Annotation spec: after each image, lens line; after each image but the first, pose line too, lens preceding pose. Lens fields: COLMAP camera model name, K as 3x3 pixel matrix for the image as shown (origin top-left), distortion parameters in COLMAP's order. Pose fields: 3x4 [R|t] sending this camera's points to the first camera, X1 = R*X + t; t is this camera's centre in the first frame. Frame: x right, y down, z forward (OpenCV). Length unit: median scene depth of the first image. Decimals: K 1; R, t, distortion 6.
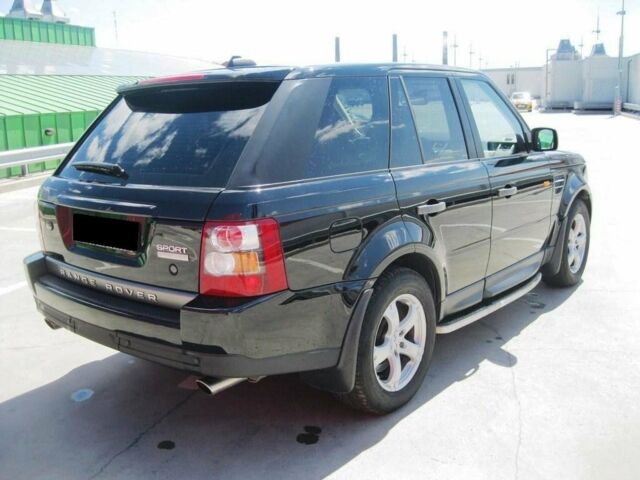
lens RADIAL K [[653.3, 0, 320.0], [0, 653.3, 240.0], [0, 0, 1]] dist [-0.124843, 0.053225]
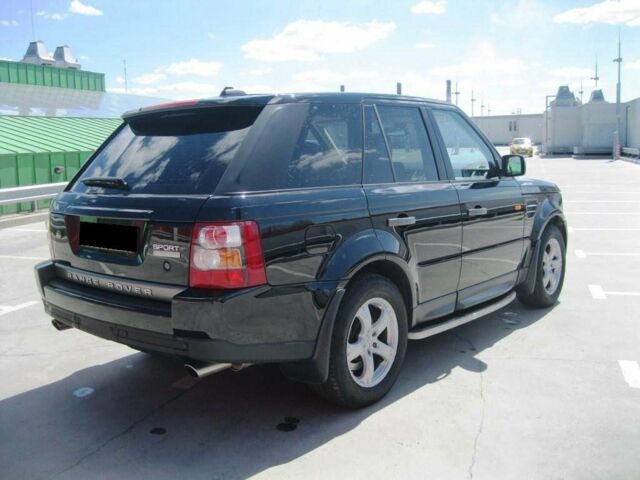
lens RADIAL K [[663.3, 0, 320.0], [0, 663.3, 240.0], [0, 0, 1]] dist [-0.111441, 0.023316]
pose [[0.999897, 0.004817, -0.013494, 0.047370], [-0.005859, 0.996912, -0.078305, 0.072142], [0.013075, 0.078377, 0.996838, -0.125781]]
